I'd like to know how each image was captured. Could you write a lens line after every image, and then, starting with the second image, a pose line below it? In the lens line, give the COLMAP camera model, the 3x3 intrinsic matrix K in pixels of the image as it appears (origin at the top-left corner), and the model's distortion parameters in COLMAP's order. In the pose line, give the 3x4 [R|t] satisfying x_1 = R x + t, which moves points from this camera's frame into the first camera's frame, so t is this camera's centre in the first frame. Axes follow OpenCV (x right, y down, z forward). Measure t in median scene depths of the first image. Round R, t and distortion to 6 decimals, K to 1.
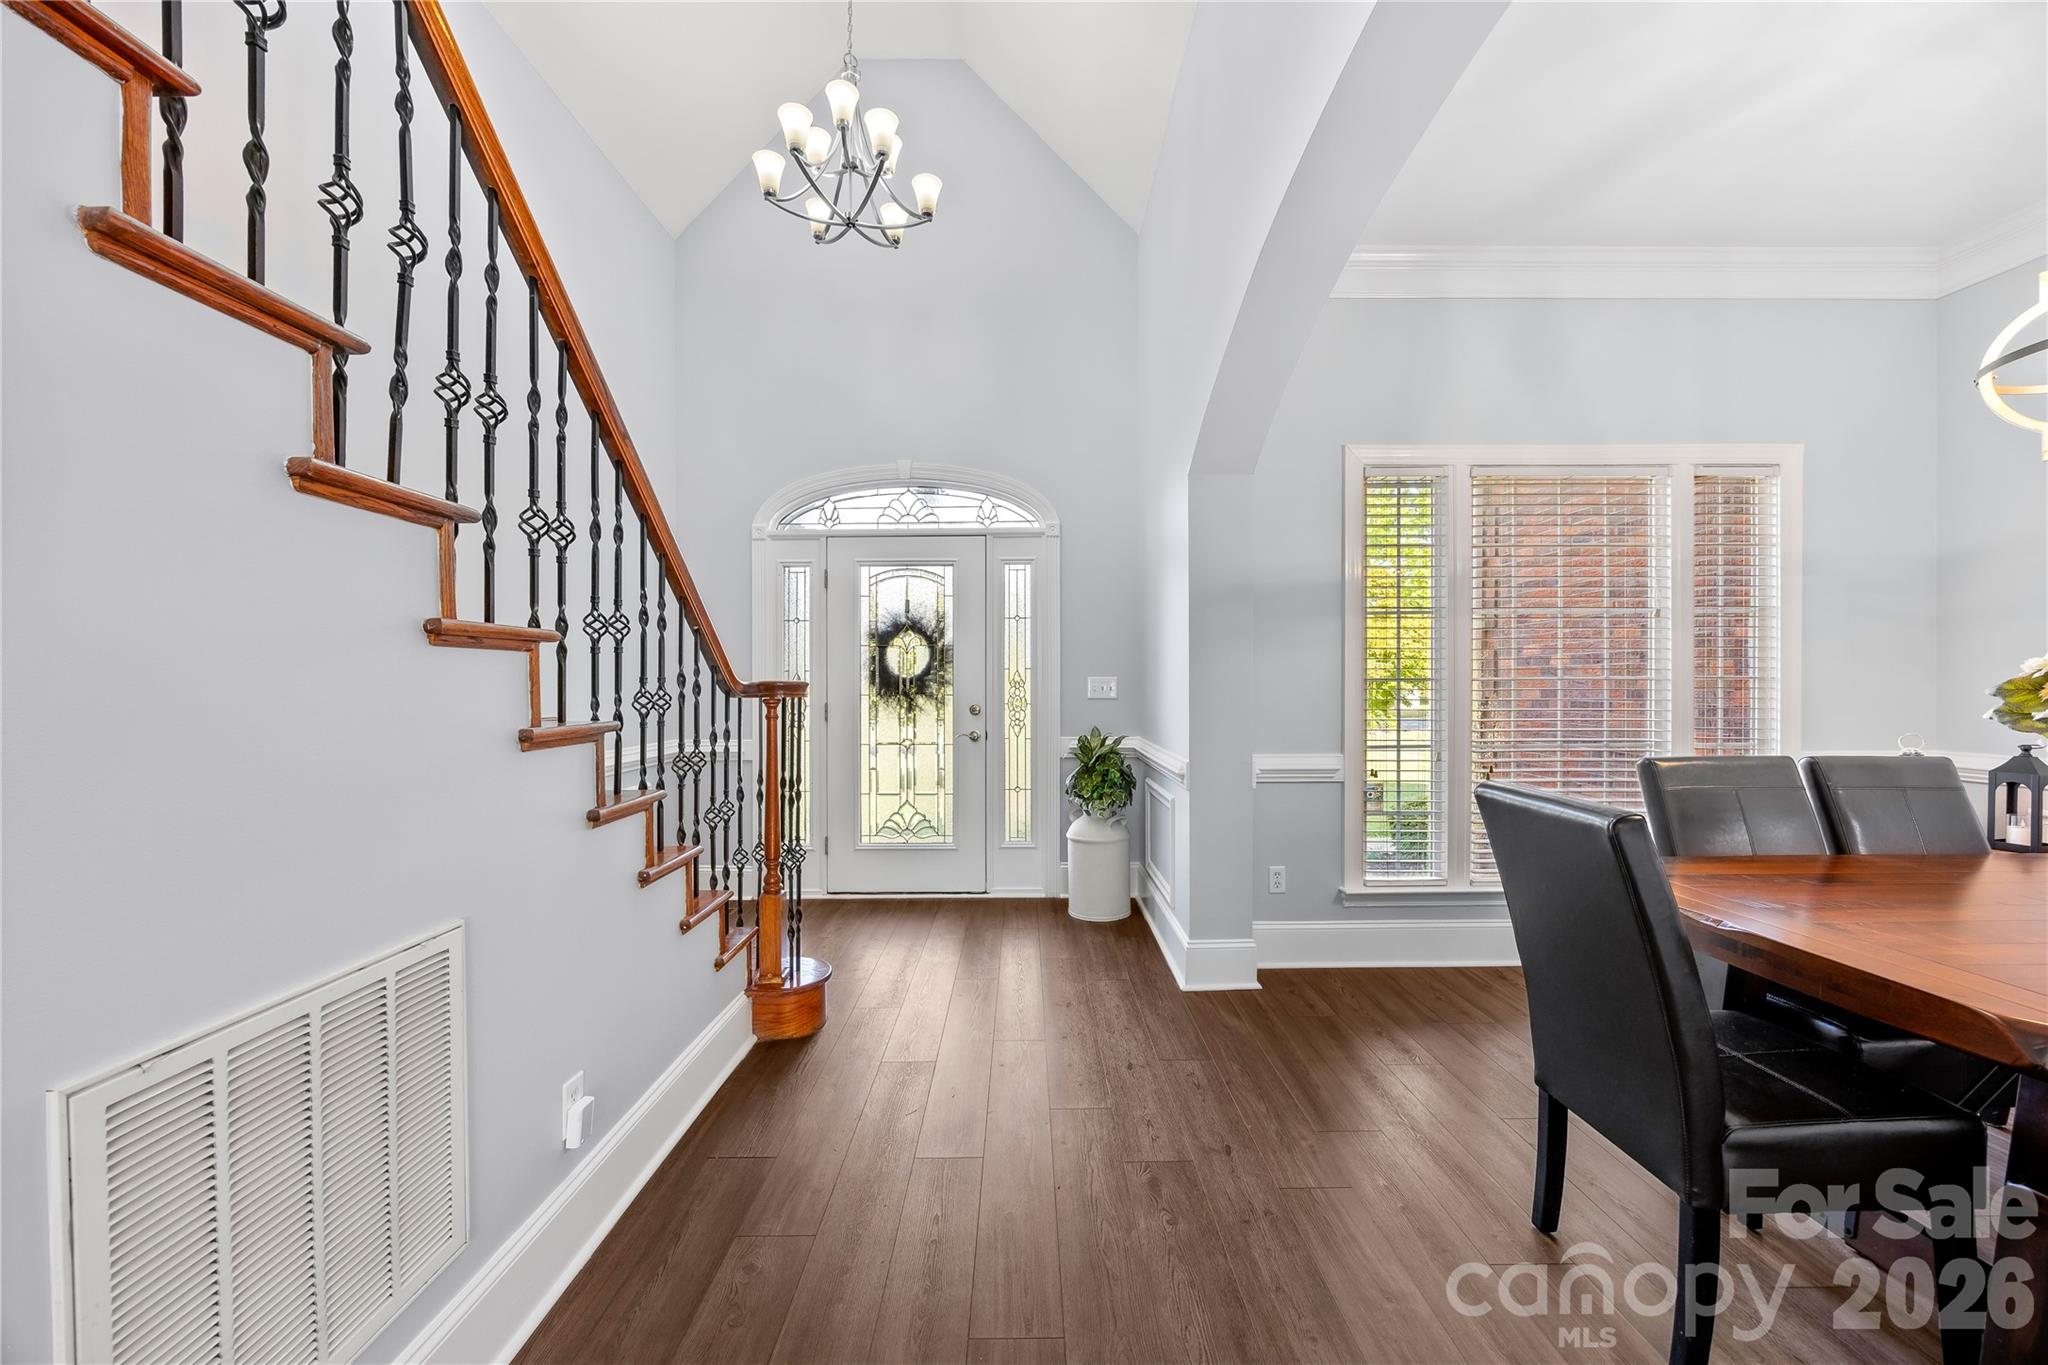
lens RADIAL K [[787.4, 0, 1027.0], [0, 787.4, 691.3], [0, 0, 1]] dist [0.000464, 0.000954]
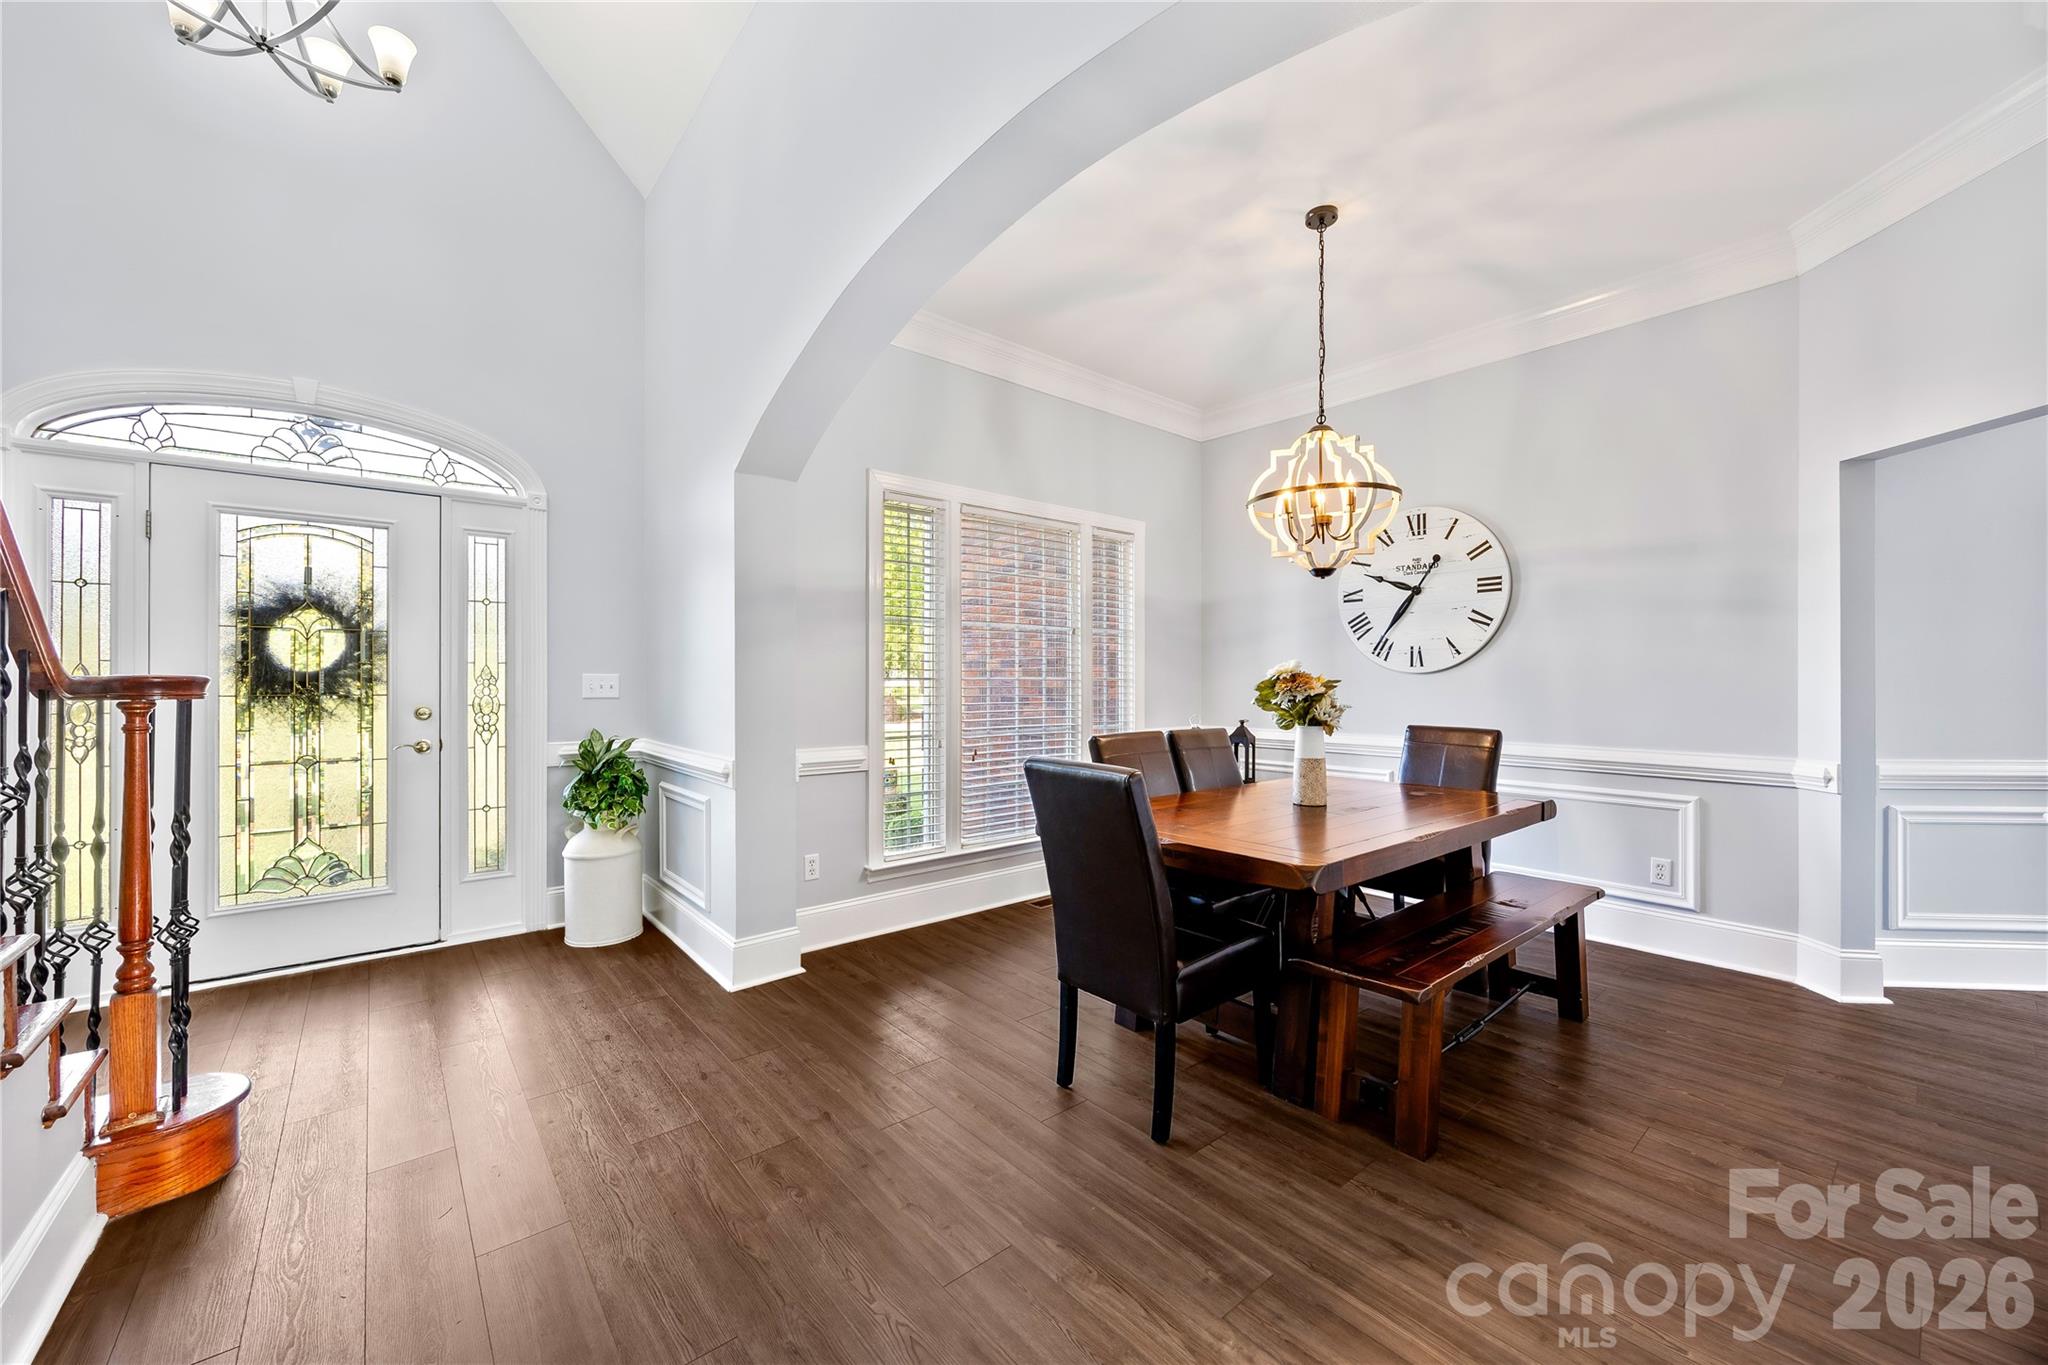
lens RADIAL K [[787.4, 0, 1029.8], [0, 787.4, 683.5], [0, 0, 1]] dist [0.000464, 0.000954]
pose [[0.770102, 0.002652, 0.637916, -0.131377], [0.002959, 0.999966, -0.007729, 0.001509], [-0.637914, 0.007840, 0.770067, -0.003959]]
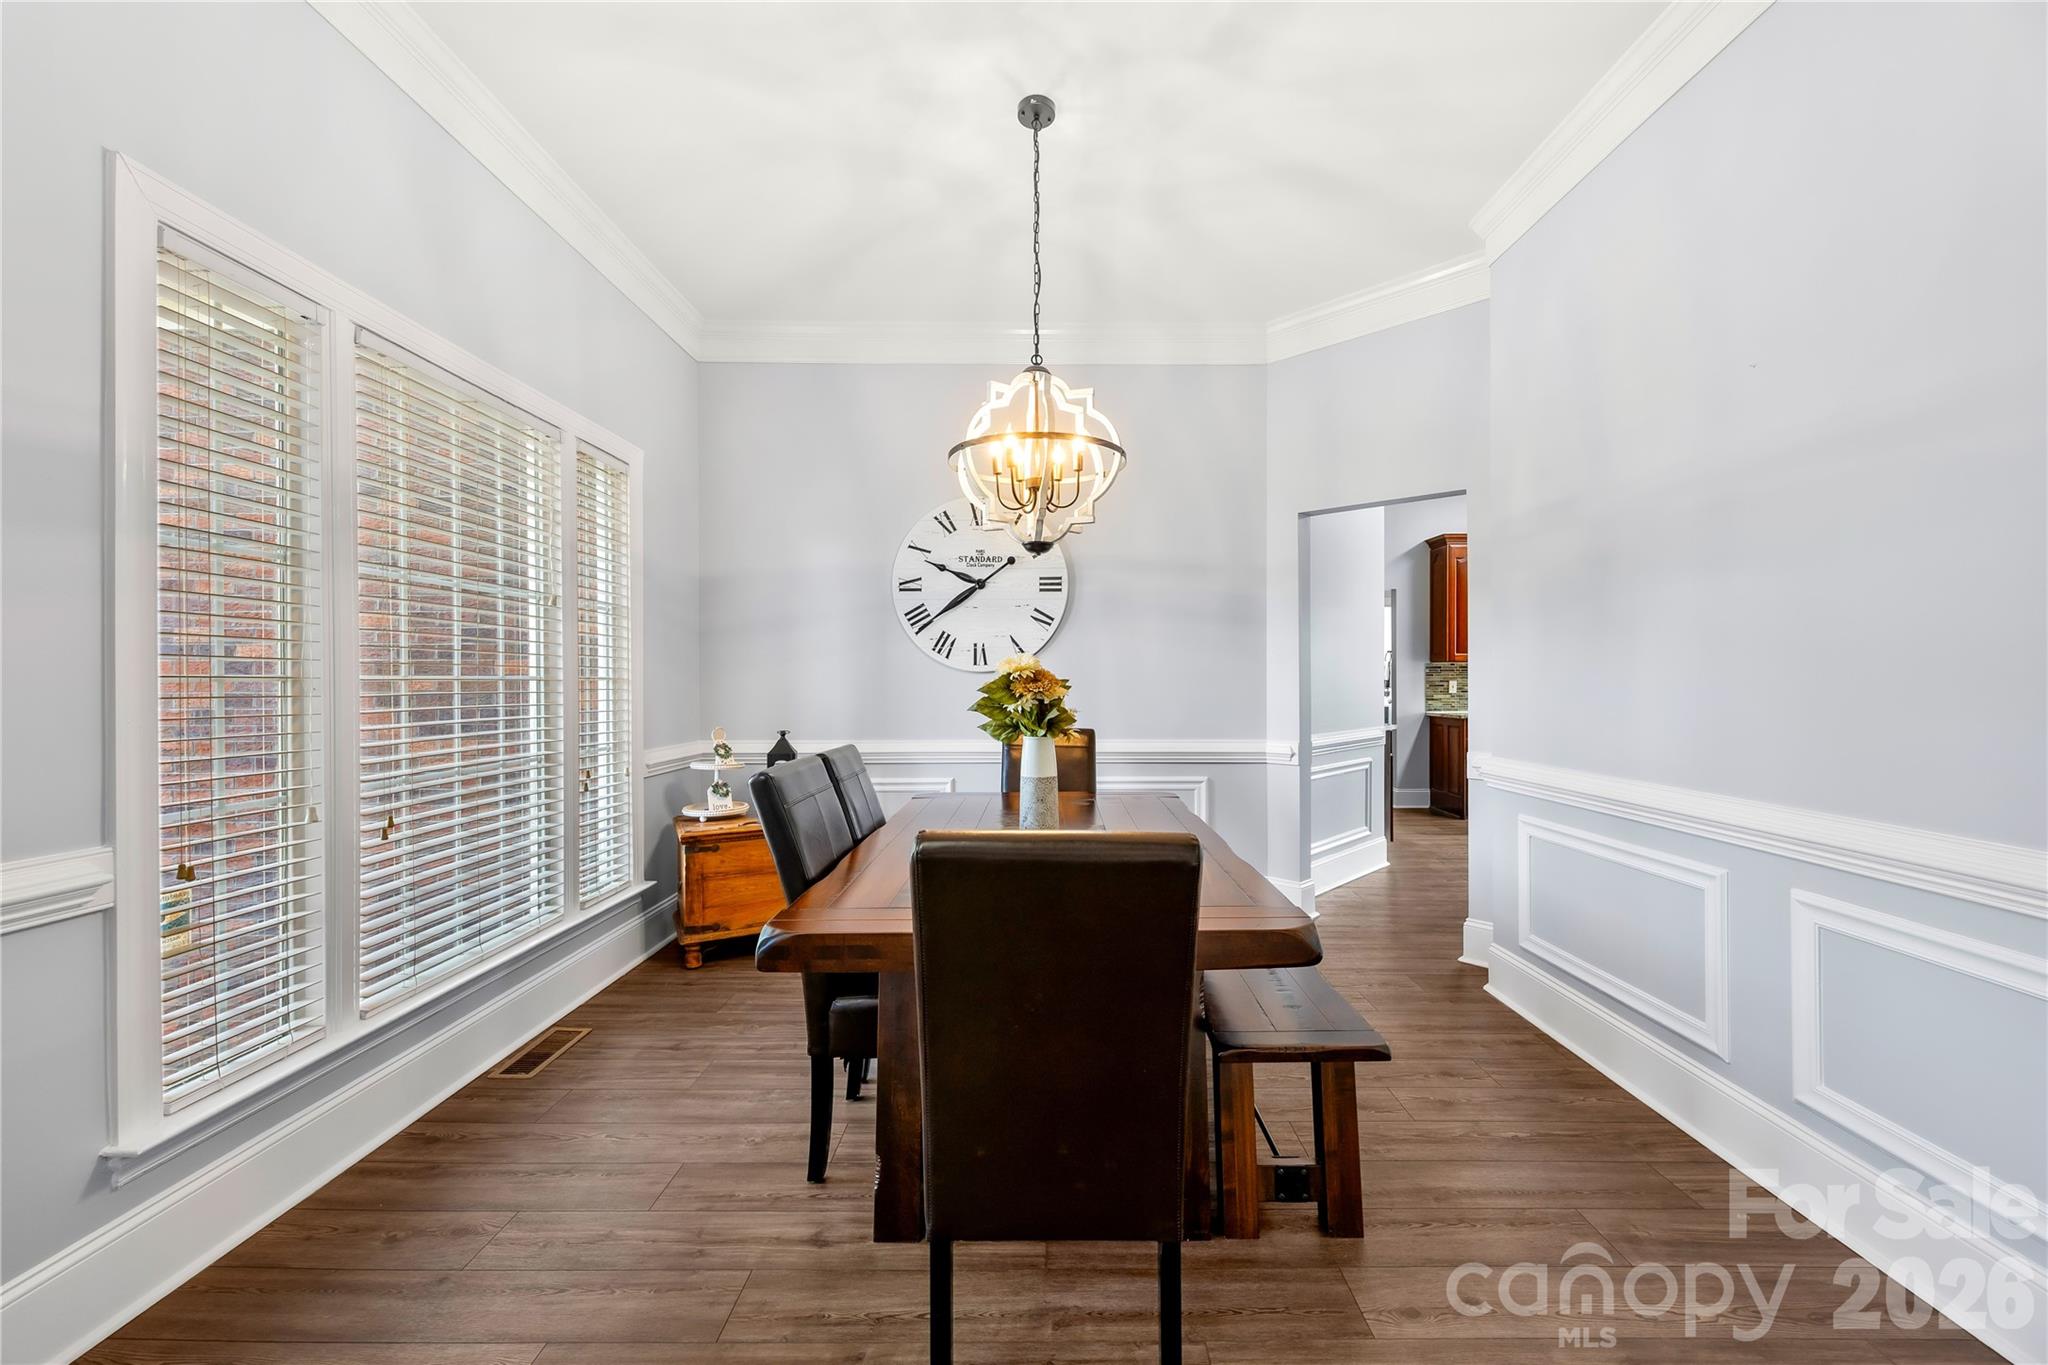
lens RADIAL K [[787.4, 0, 1041.7], [0, 787.4, 683.1], [0, 0, 1]] dist [0.000464, 0.000954]
pose [[0.010557, 0.000474, 0.999944, -0.036254], [0.013953, 0.999902, -0.000621, -0.004135], [-0.999847, 0.013959, 0.010549, 0.467671]]
